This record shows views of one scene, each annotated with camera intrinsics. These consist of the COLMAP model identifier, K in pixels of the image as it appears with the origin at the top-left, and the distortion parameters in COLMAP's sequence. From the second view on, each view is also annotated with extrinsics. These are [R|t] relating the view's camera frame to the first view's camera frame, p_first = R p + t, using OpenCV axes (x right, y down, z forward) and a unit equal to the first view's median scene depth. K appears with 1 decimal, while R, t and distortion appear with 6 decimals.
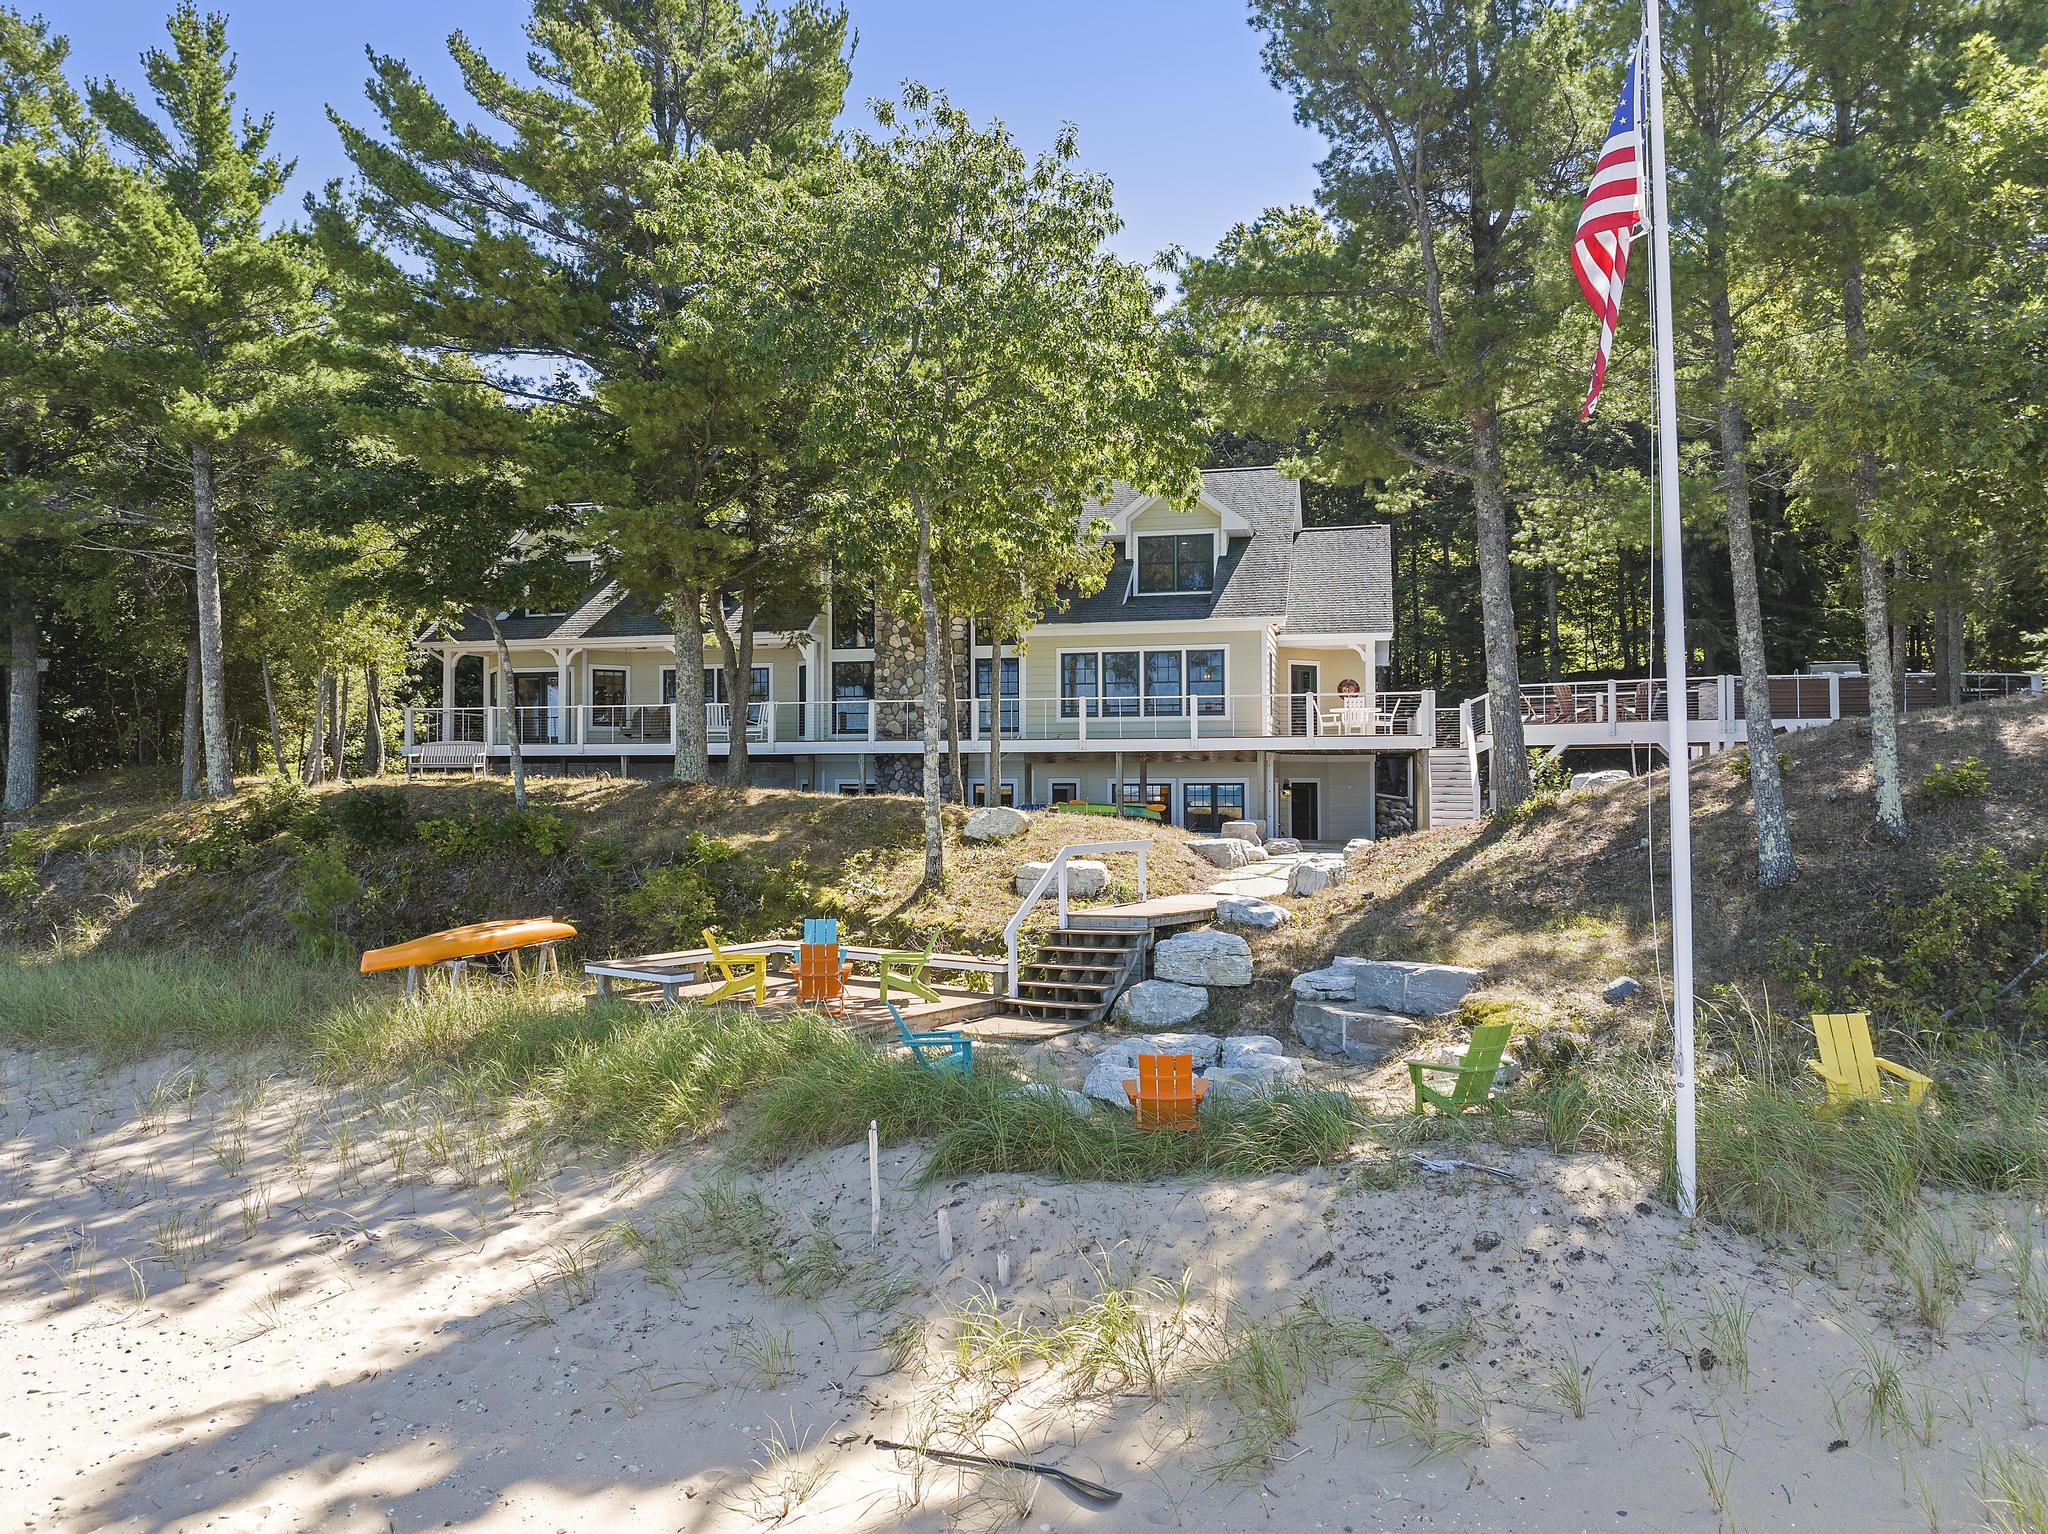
lens RADIAL K [[1540.3, 0, 1024.0], [0, 1540.3, 767.0], [0, 0, 1]] dist [-0.055307, 0.056568]
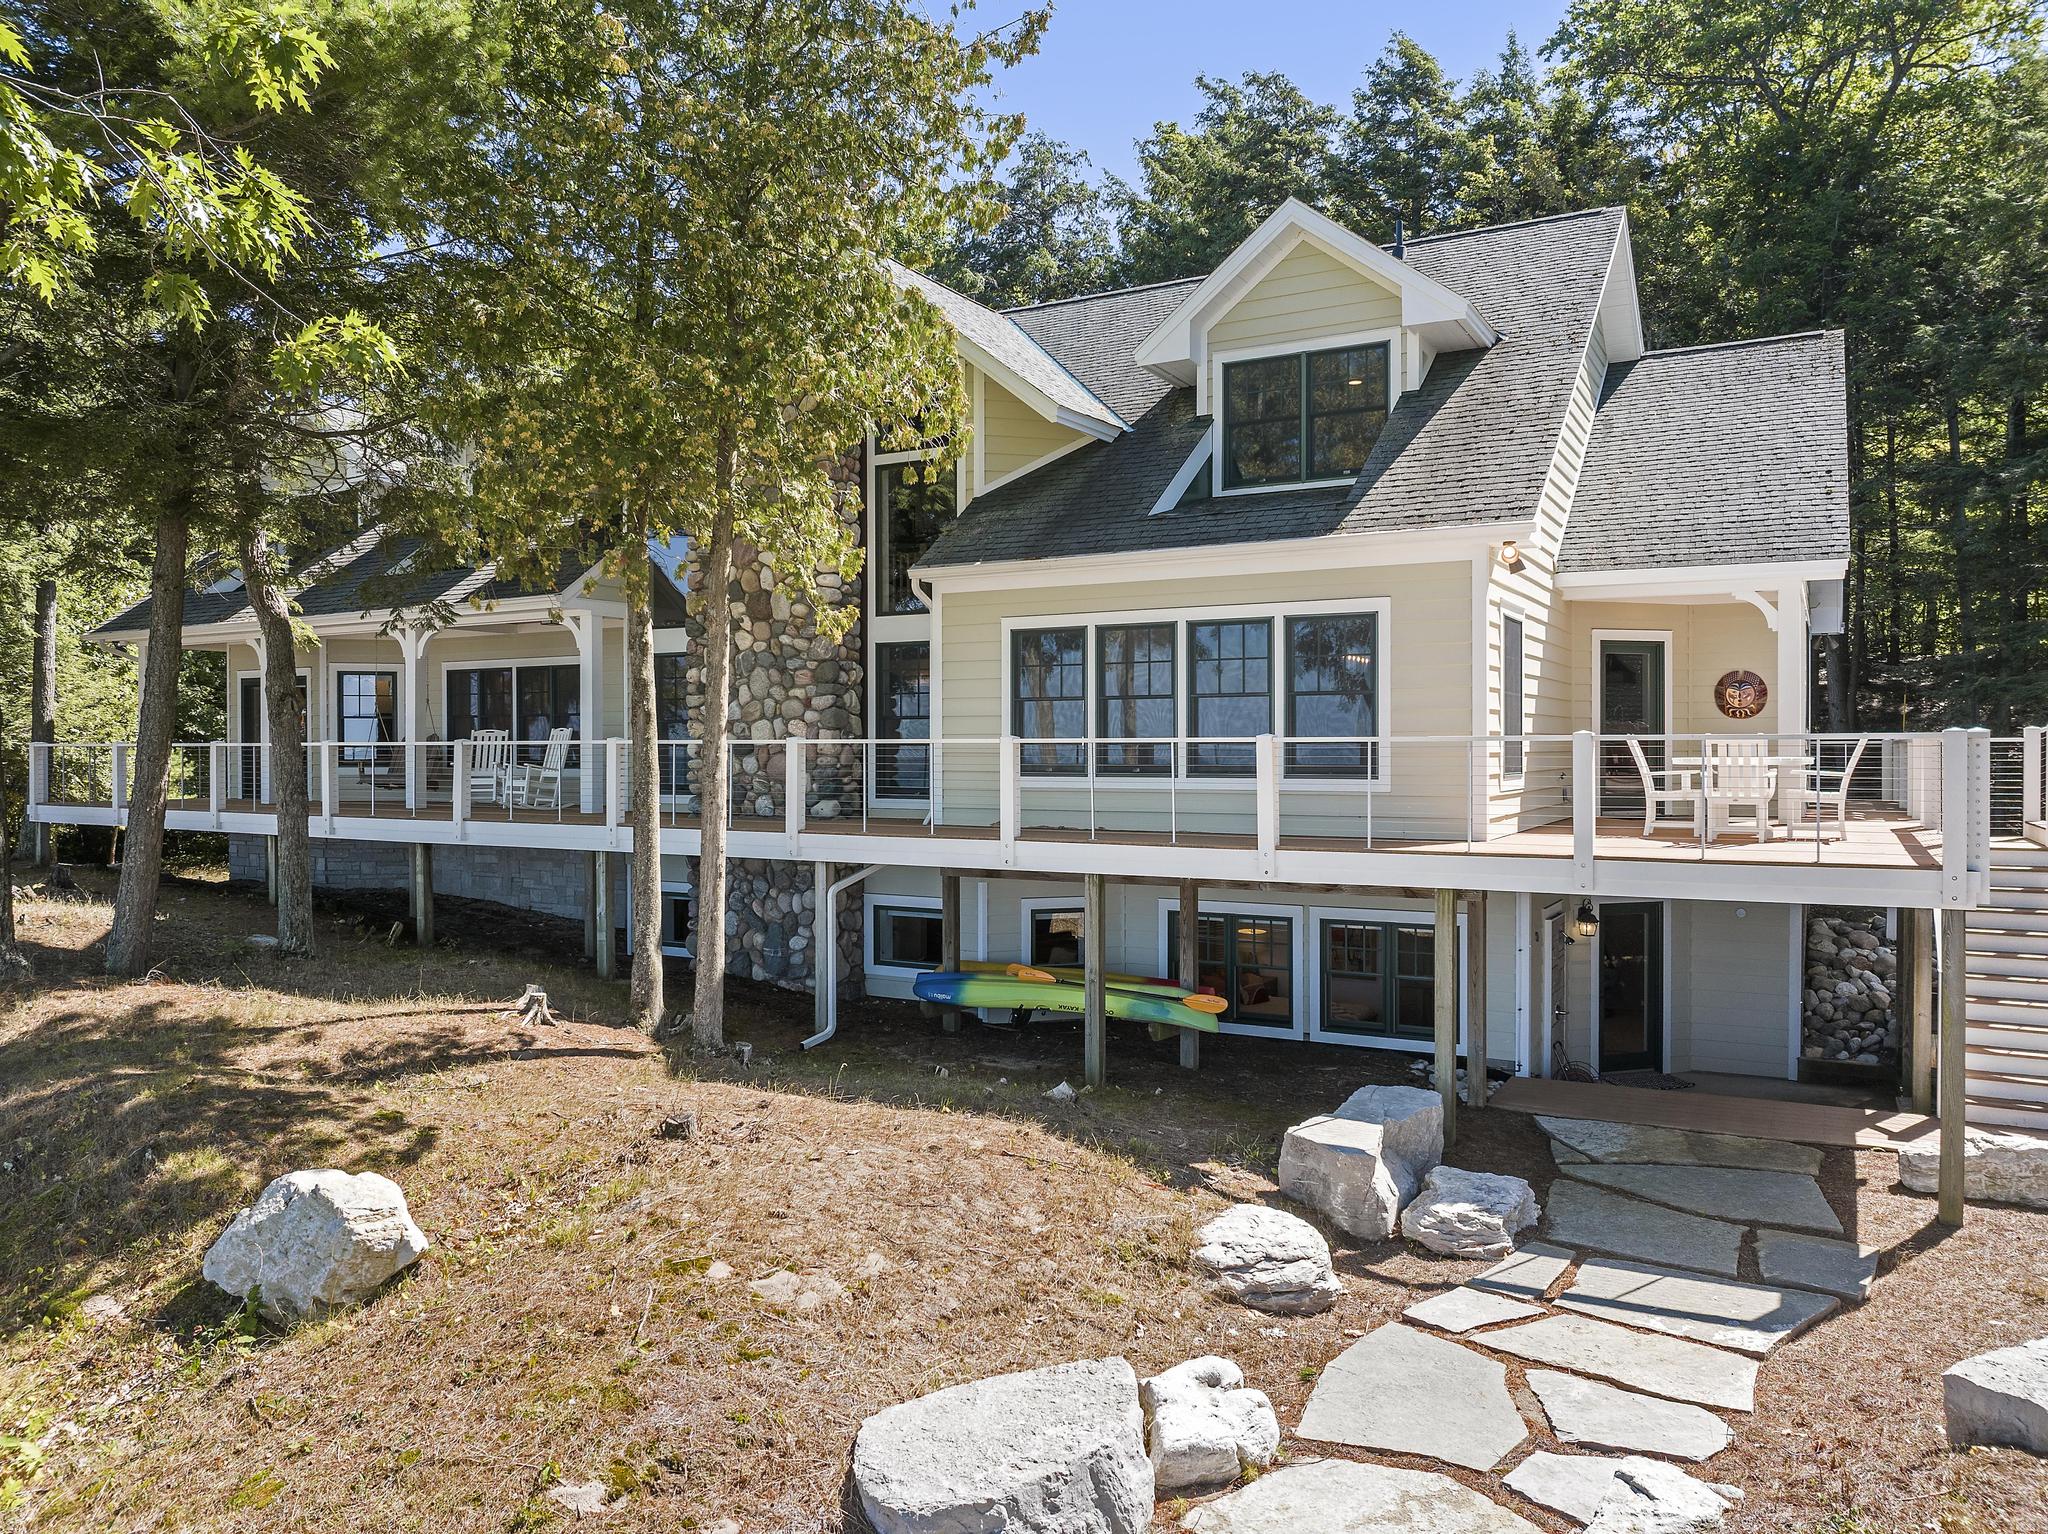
lens RADIAL K [[1540.3, 0, 1024.0], [0, 1540.3, 767.0], [0, 0, 1]] dist [-0.055307, 0.056568]
pose [[0.965918, 0.001040, -0.258848, 0.134336], [0.004881, 0.999741, 0.022229, -0.042793], [0.258804, -0.022735, 0.965662, 0.555541]]
